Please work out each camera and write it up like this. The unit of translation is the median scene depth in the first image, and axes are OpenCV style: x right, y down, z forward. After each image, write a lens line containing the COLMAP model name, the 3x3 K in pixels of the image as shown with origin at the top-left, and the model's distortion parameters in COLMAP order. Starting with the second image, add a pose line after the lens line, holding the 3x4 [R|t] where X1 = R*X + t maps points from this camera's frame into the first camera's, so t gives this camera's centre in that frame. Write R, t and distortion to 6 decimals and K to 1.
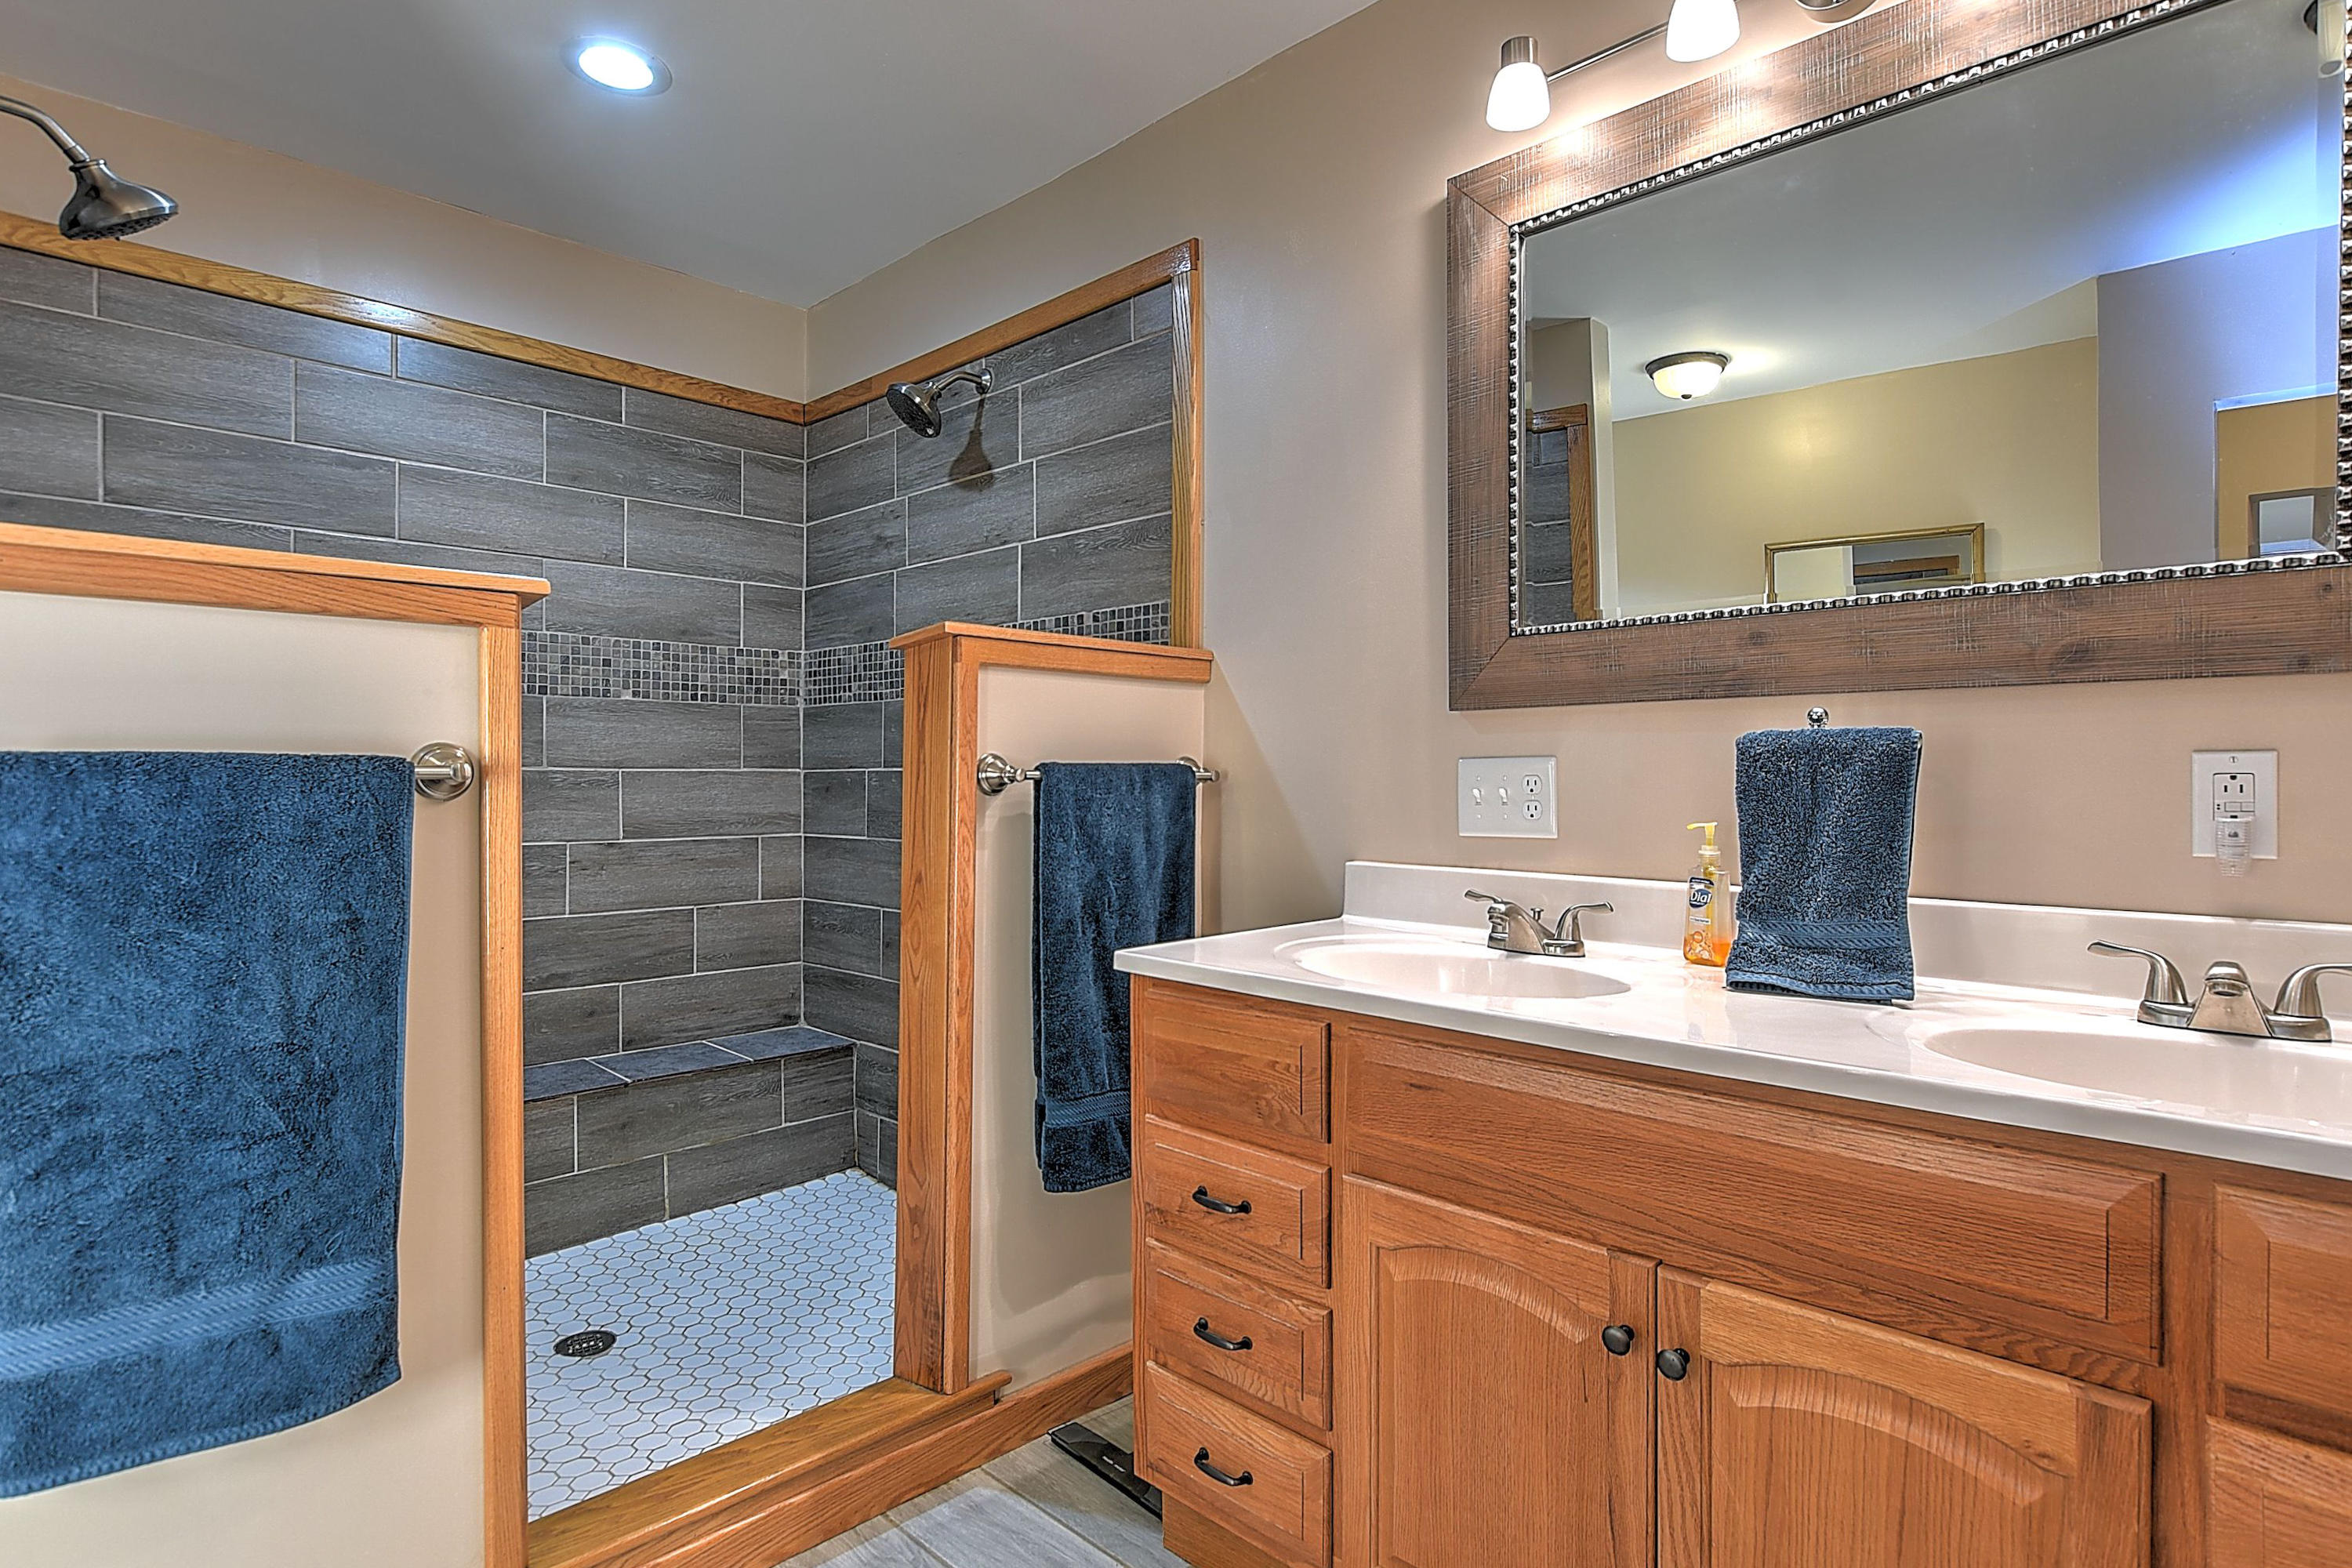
lens RADIAL K [[1234.7, 0, 1132.6], [0, 1234.7, 783.7], [0, 0, 1]] dist [-0.013509, 0.002263]
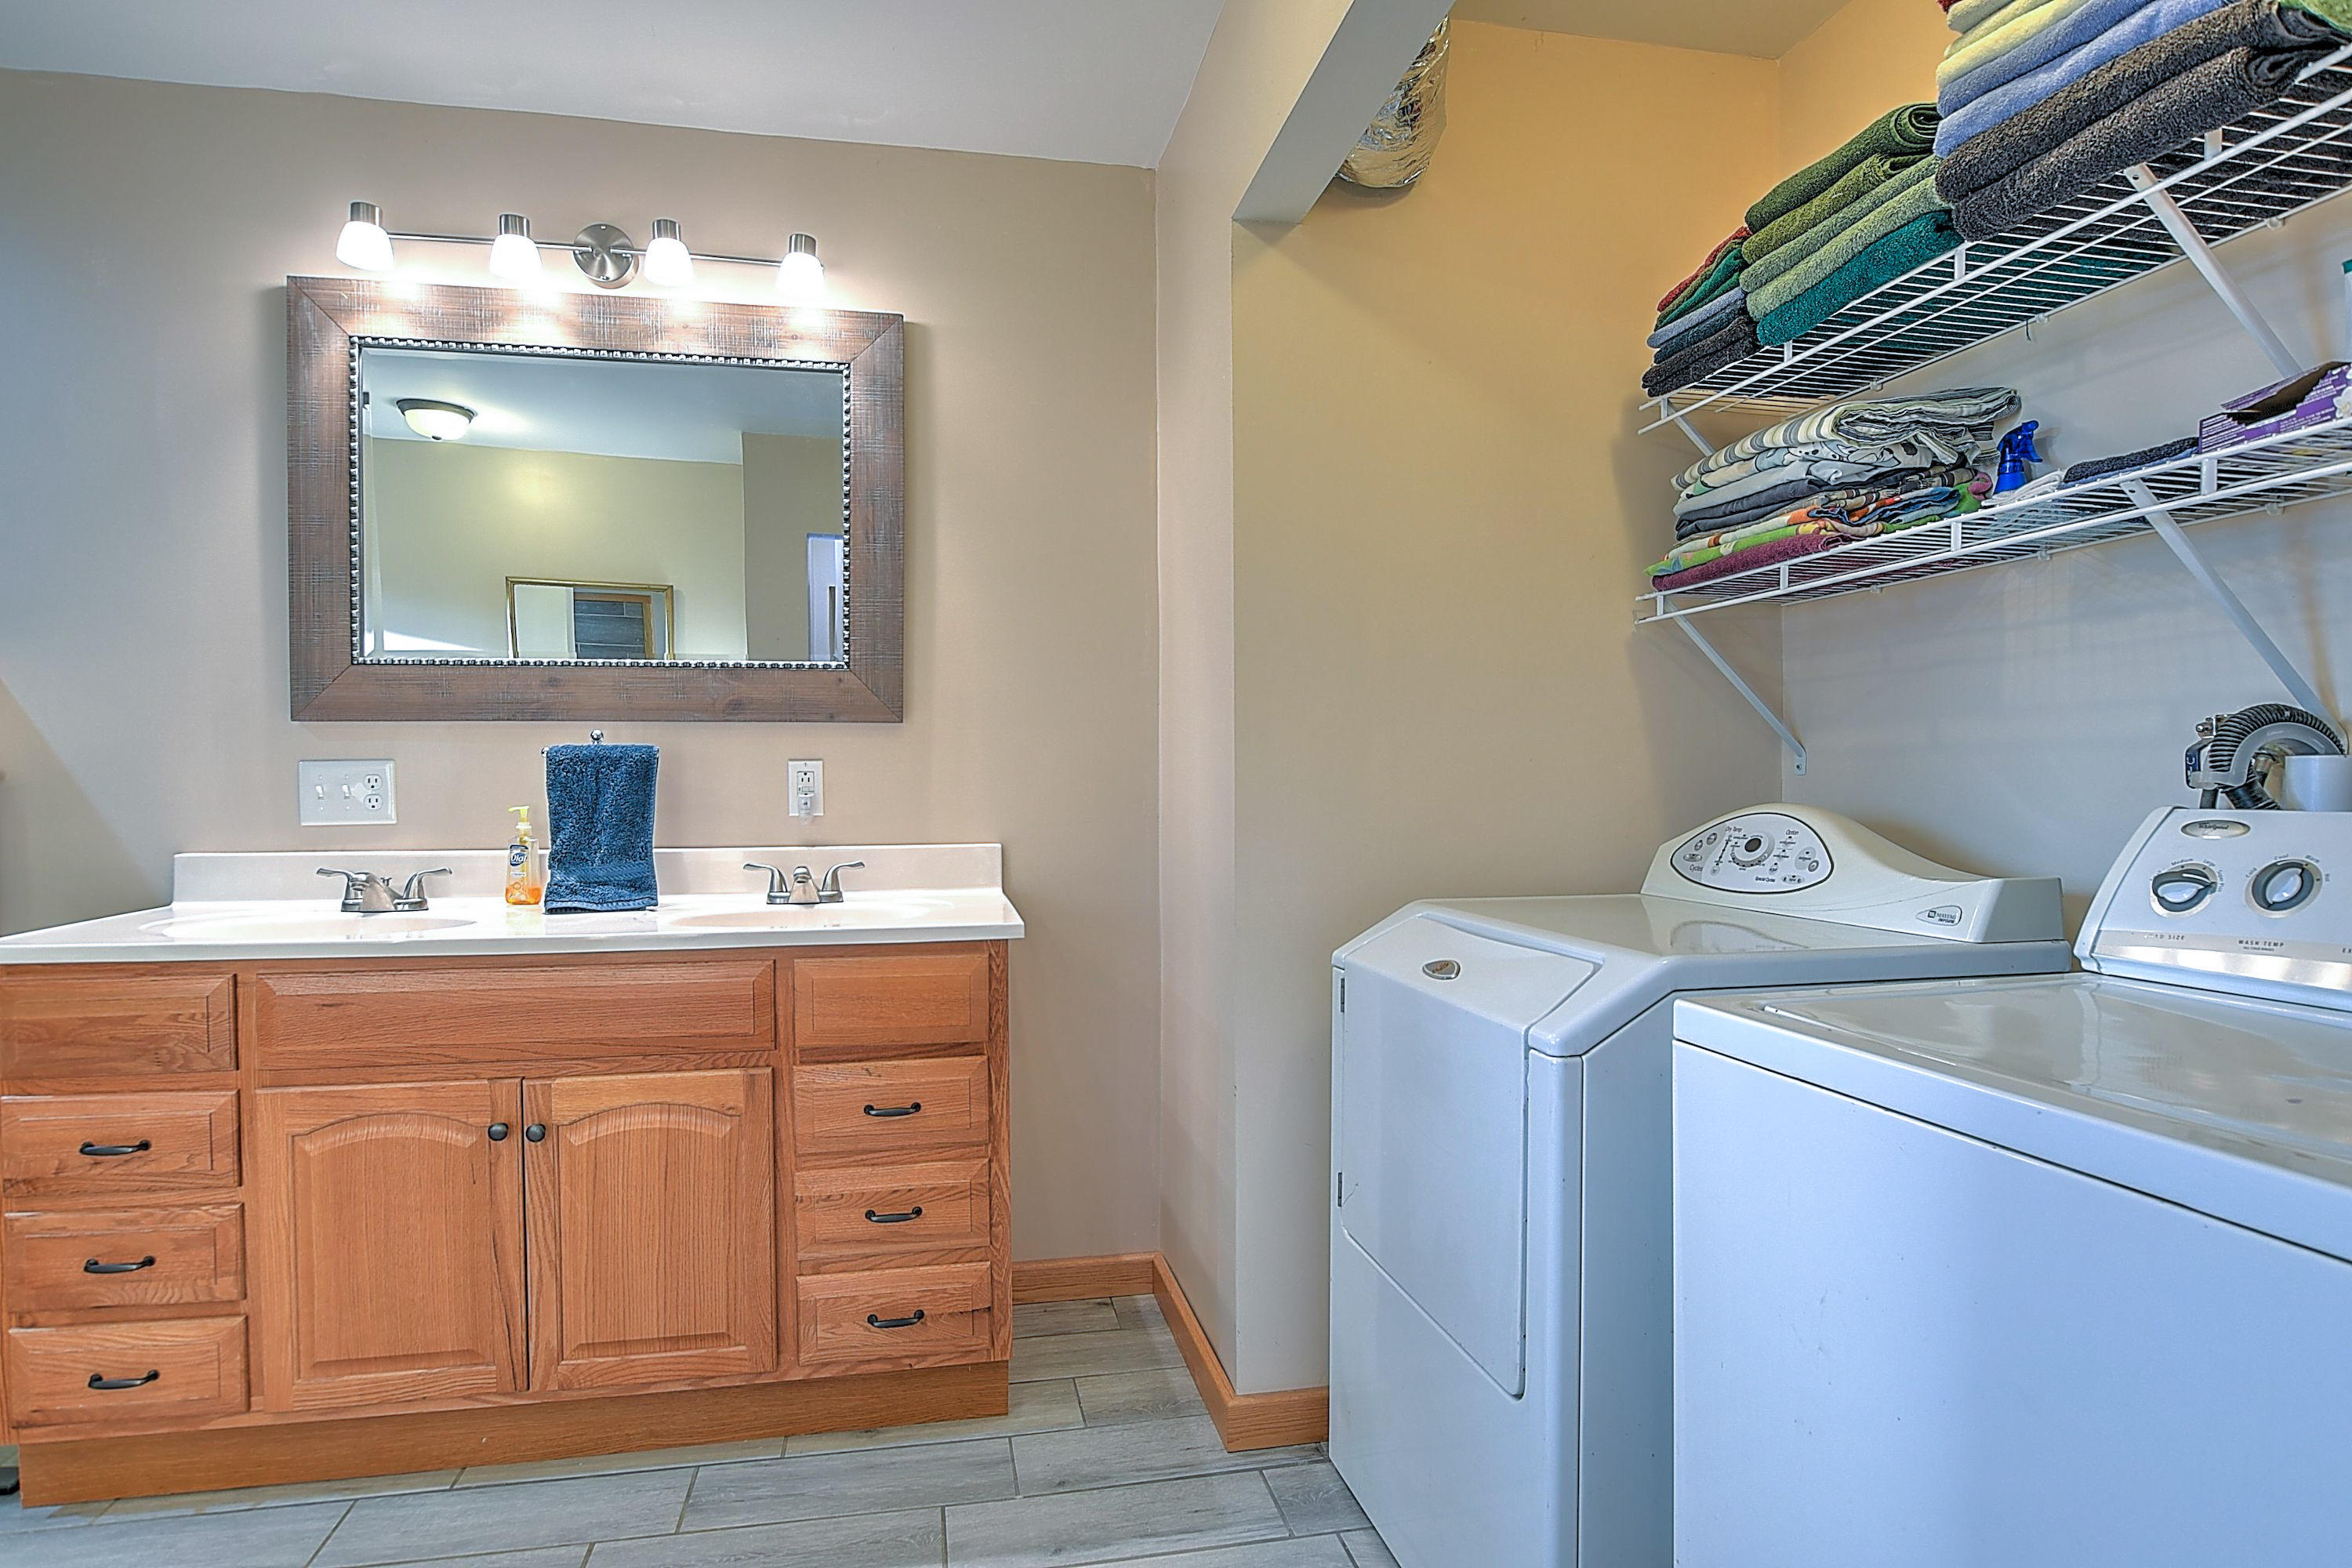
lens RADIAL K [[1234.7, 0, 1167.3], [0, 1234.7, 791.8], [0, 0, 1]] dist [-0.013509, 0.002263]
pose [[0.544288, -0.014963, 0.838765, -0.404477], [0.010354, 0.999885, 0.011119, 0.006743], [-0.838835, 0.002632, 0.544380, -0.516314]]
